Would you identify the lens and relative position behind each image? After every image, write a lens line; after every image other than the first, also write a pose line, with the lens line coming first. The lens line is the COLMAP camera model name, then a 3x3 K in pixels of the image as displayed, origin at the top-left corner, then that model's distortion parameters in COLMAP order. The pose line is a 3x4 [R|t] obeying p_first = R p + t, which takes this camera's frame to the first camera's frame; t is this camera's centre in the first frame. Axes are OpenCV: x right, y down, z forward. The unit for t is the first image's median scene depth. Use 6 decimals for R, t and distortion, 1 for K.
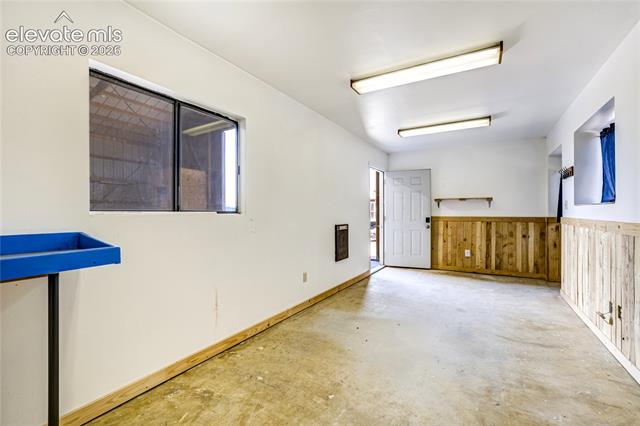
lens RADIAL K [[277.1, 0, 319.9], [0, 277.1, 212.7], [0, 0, 1]] dist [-0.022225, 0.002334]
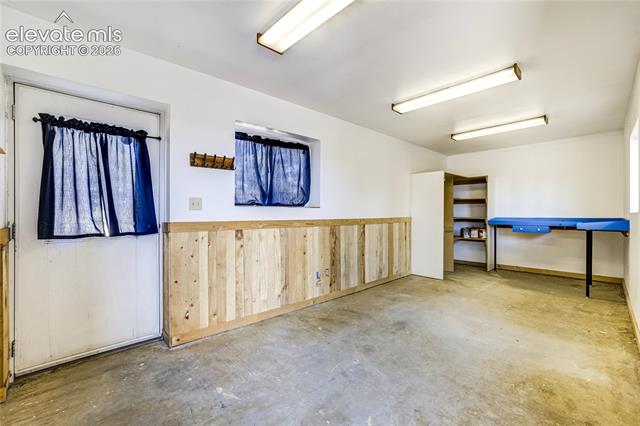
lens RADIAL K [[277.1, 0, 320.2], [0, 277.1, 213.8], [0, 0, 1]] dist [-0.022225, 0.002334]
pose [[-0.965446, 0.004282, 0.260566, 0.517693], [0.003972, 0.999991, -0.001719, 0.004266], [-0.260571, -0.000625, -0.965454, 2.001925]]
